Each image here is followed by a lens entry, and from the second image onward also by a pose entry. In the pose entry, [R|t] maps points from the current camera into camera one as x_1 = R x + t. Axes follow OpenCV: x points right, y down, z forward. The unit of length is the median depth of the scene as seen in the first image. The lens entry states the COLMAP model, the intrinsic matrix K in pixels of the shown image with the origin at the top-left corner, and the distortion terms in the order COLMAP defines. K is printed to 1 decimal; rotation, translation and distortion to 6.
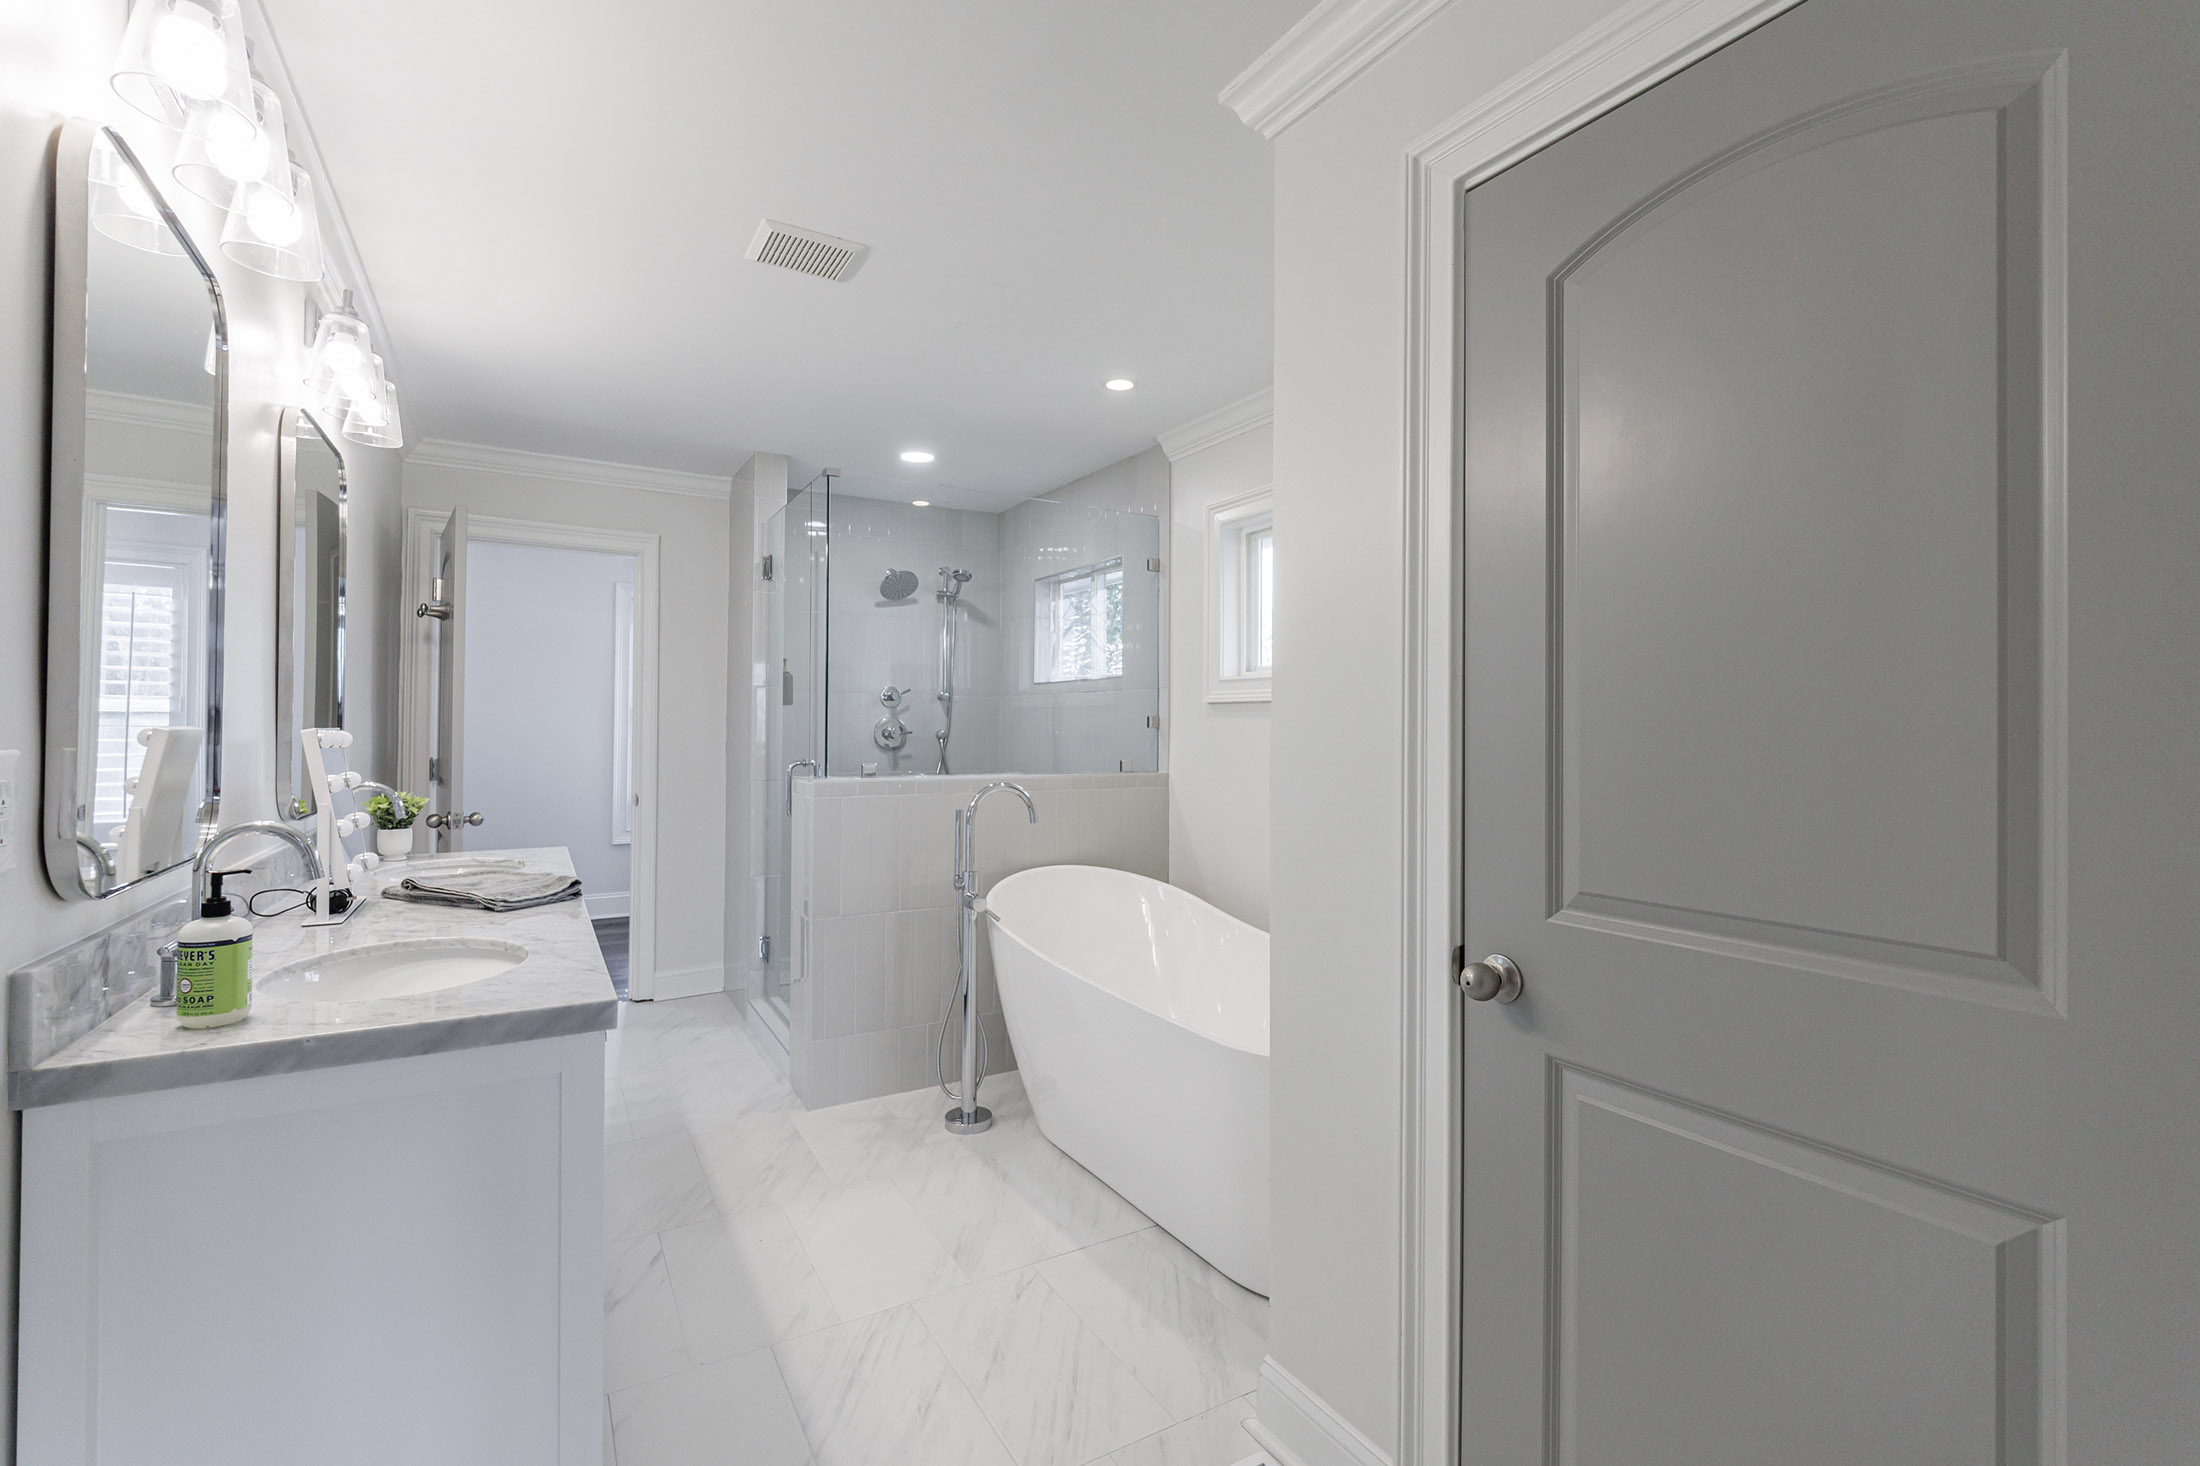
lens RADIAL K [[972.7, 0, 1108.1], [0, 972.7, 722.9], [0, 0, 1]] dist [-0.000255, -0.000616]
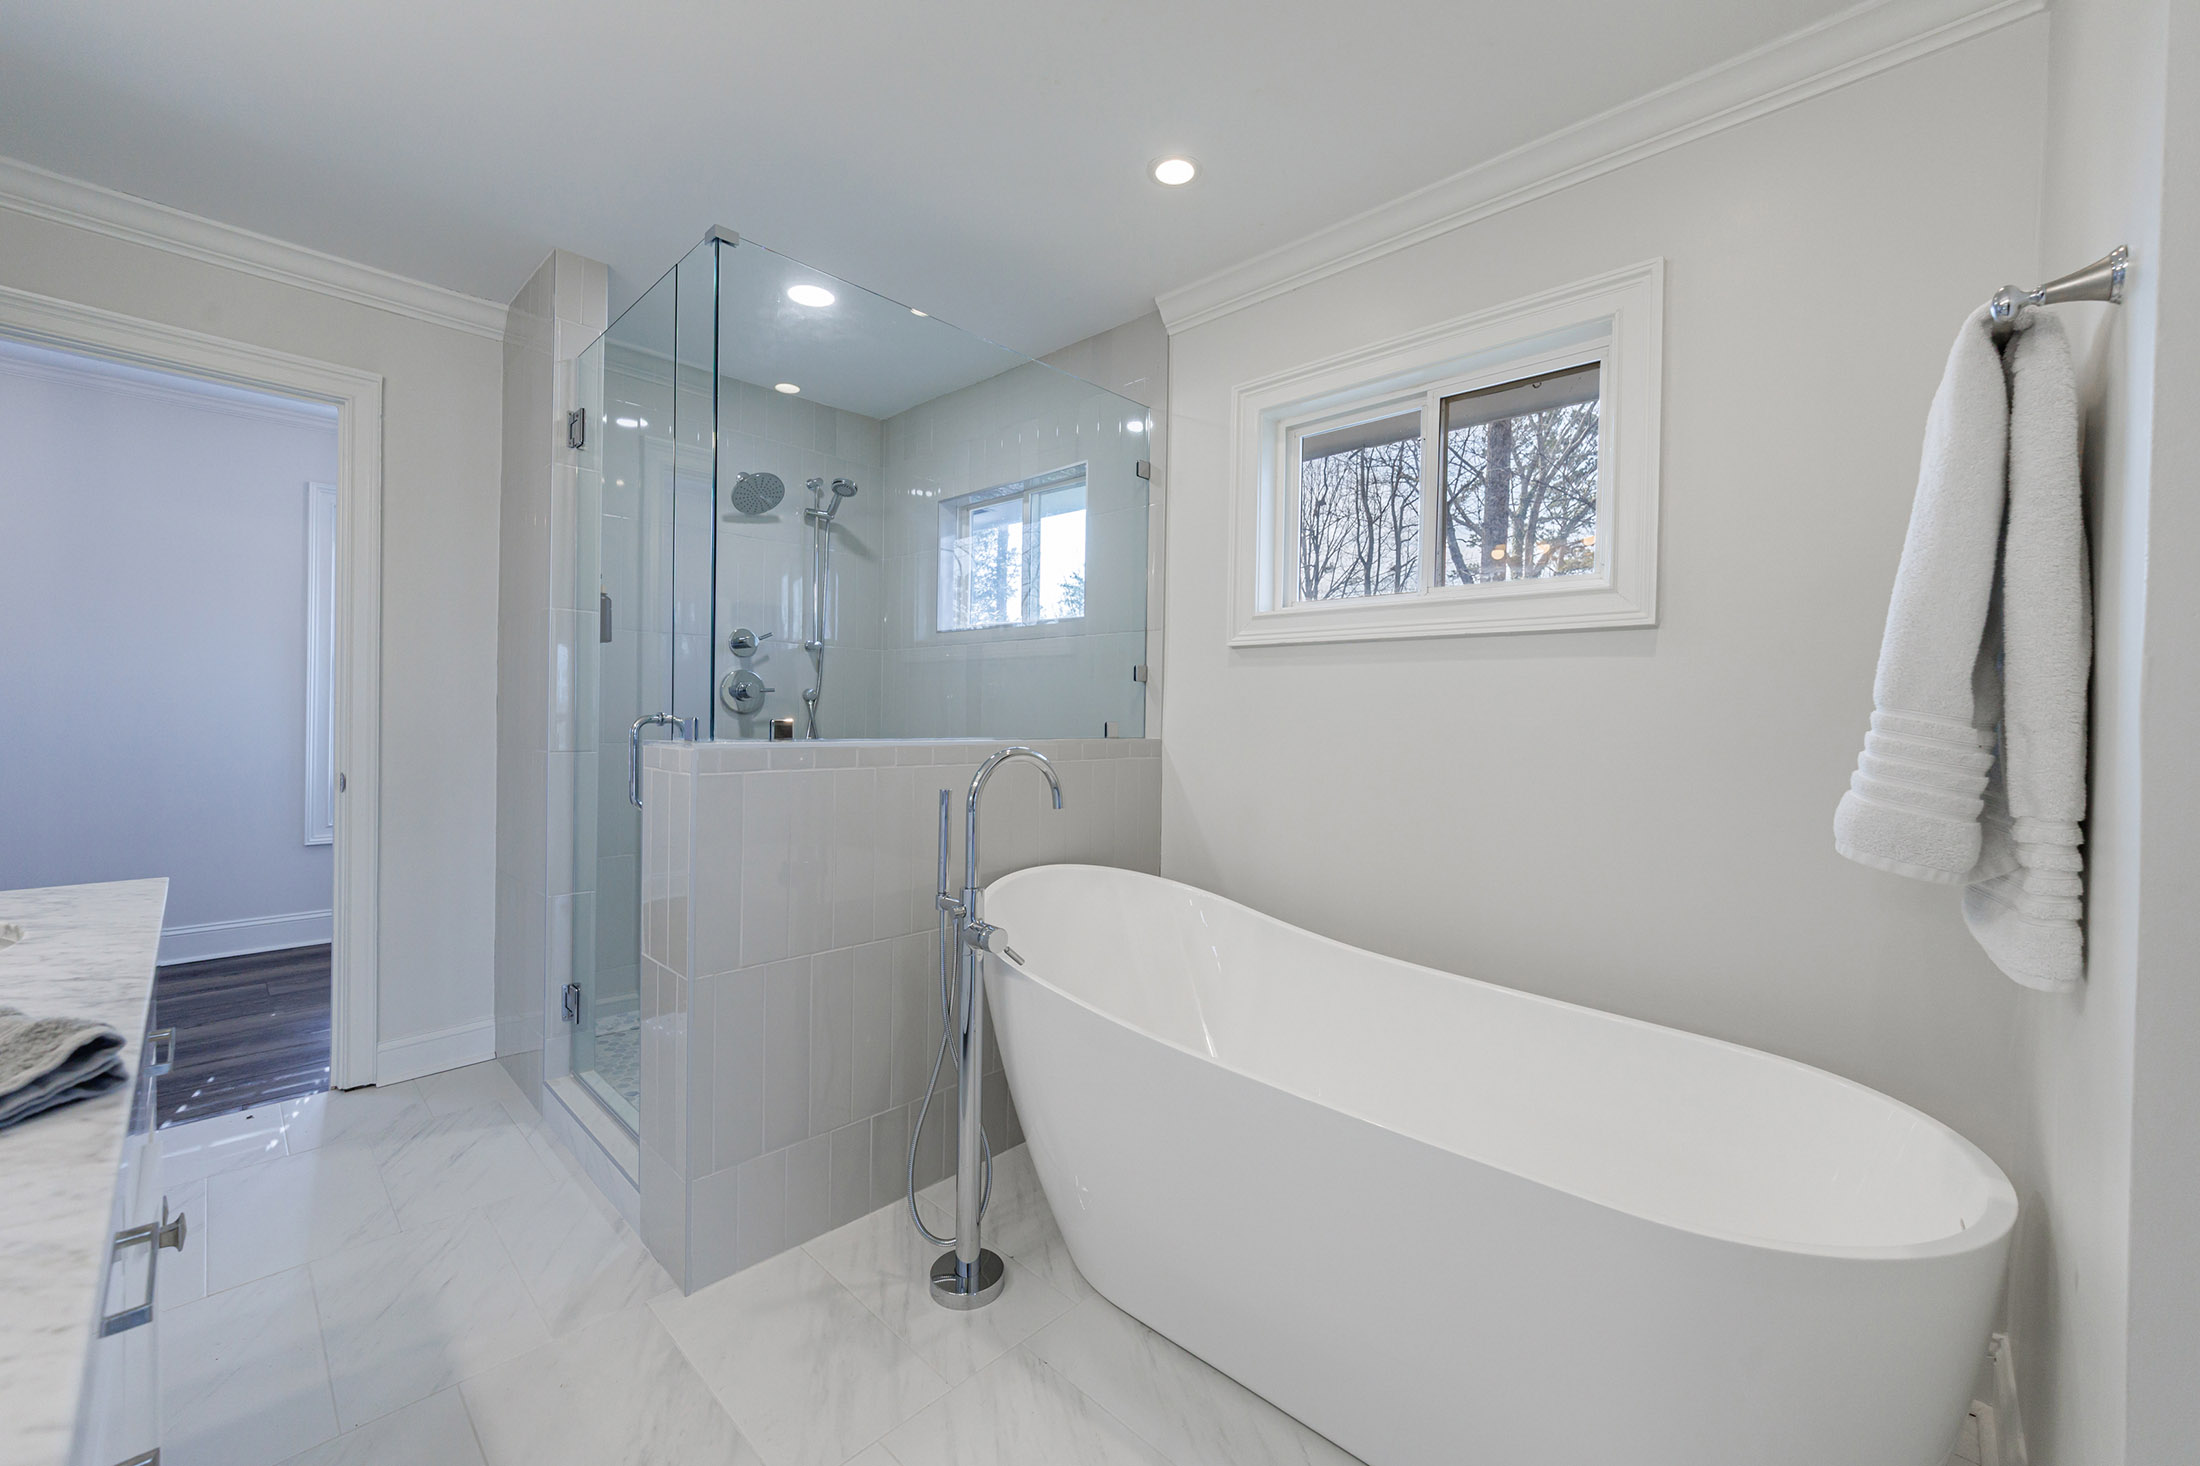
lens RADIAL K [[855.5, 0, 1087.6], [0, 855.5, 730.1], [0, 0, 1]] dist [-0.000496, -0.000498]
pose [[0.965352, 0.005931, 0.260883, -0.164599], [-0.011437, 0.999743, 0.019590, 0.029726], [-0.260699, -0.021895, 0.965172, 0.342222]]
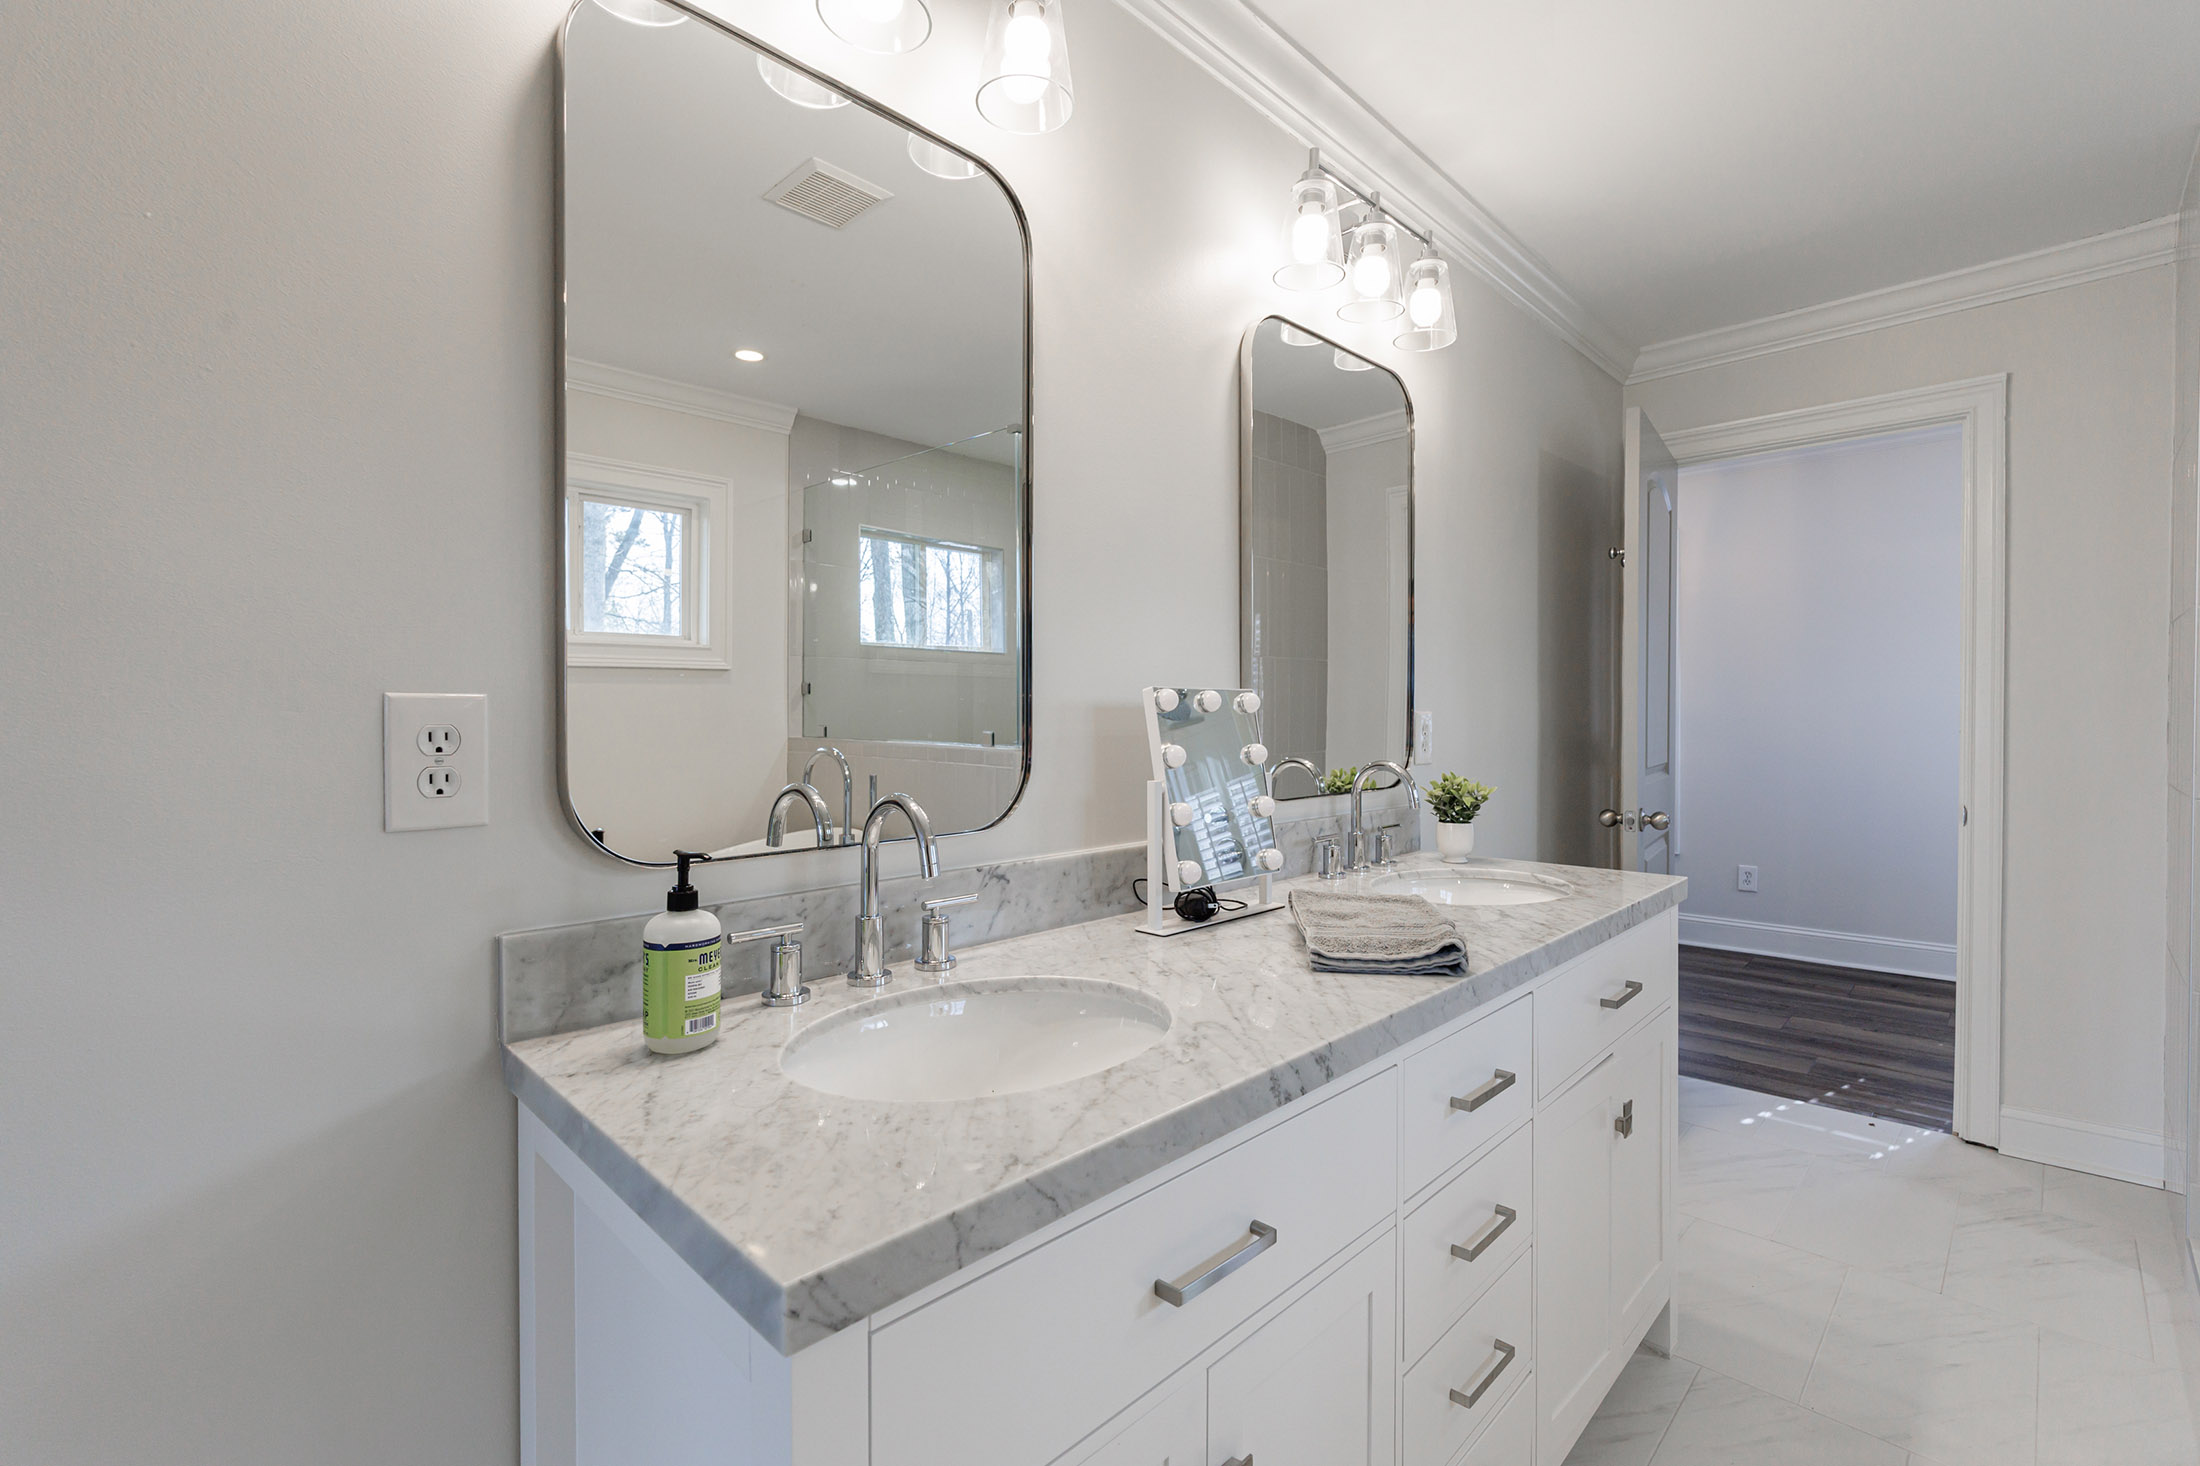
lens RADIAL K [[972.7, 0, 1108.1], [0, 972.7, 722.9], [0, 0, 1]] dist [-0.000255, -0.000616]
pose [[0.244885, 0.000917, -0.969552, -0.022328], [0.008473, 0.999959, 0.003086, 0.014813], [0.969515, -0.008971, 0.244867, 0.341889]]
